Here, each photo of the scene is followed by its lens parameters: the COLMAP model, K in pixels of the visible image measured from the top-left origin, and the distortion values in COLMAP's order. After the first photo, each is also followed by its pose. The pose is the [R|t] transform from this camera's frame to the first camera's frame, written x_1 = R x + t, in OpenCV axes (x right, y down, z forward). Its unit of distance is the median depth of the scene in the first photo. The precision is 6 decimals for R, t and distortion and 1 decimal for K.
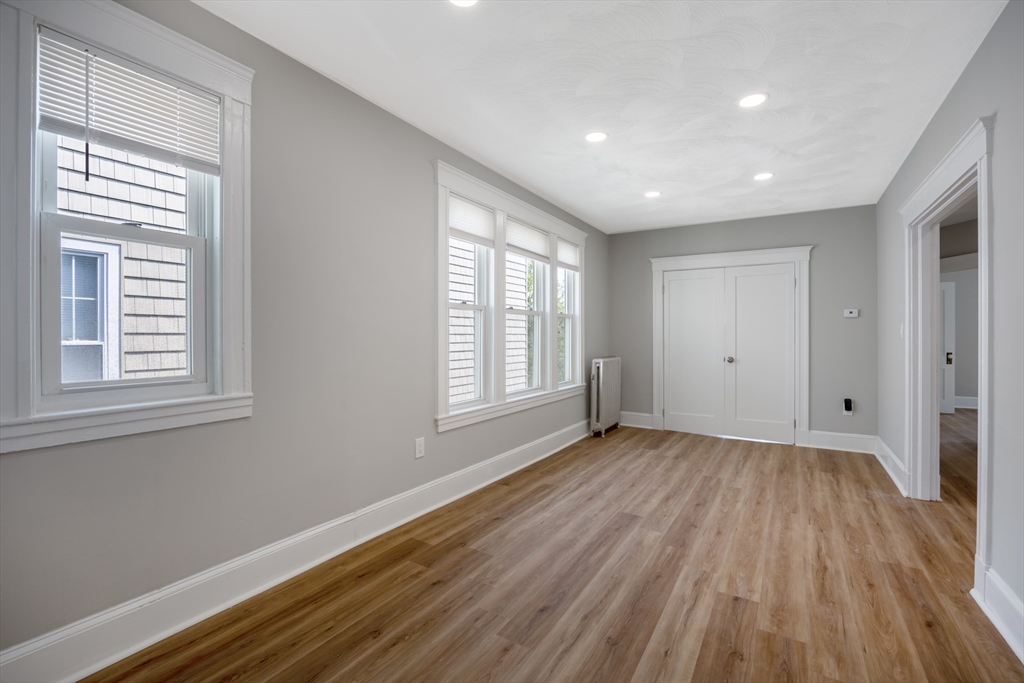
lens RADIAL K [[452.4, 0, 537.0], [0, 452.4, 337.3], [0, 0, 1]] dist [-0.014960, -0.000080]
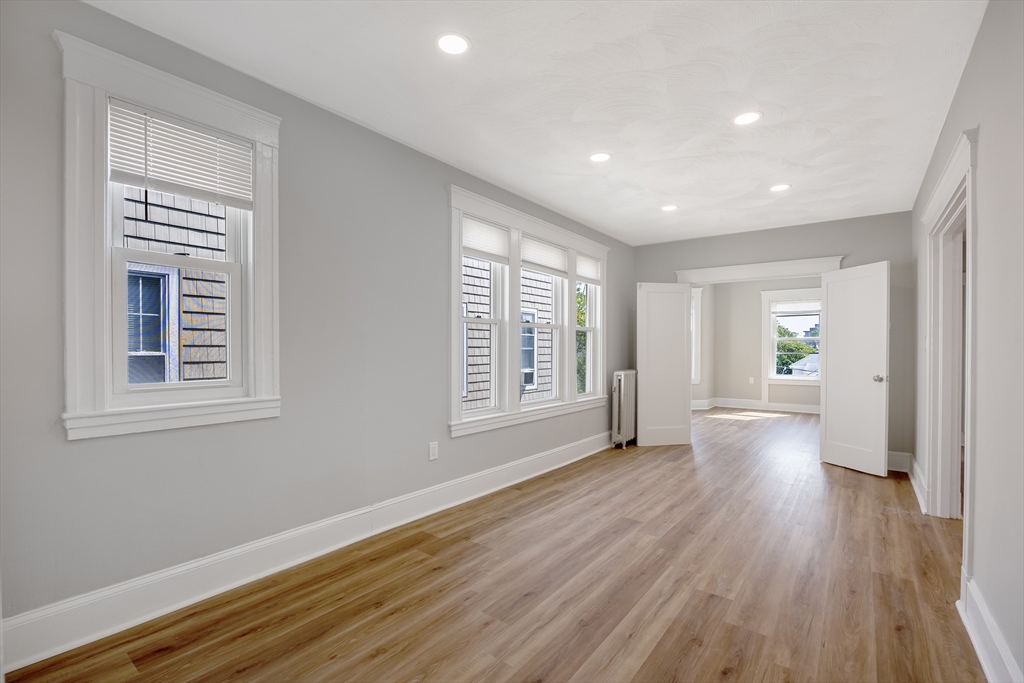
lens RADIAL K [[467.4, 0, 545.0], [0, 467.4, 353.7], [0, 0, 1]] dist [-0.015569, -0.000046]
pose [[0.995716, 0.002702, -0.092426, 0.123626], [-0.002095, 0.999976, 0.006659, 0.002892], [0.092441, -0.006437, 0.995697, -0.103459]]
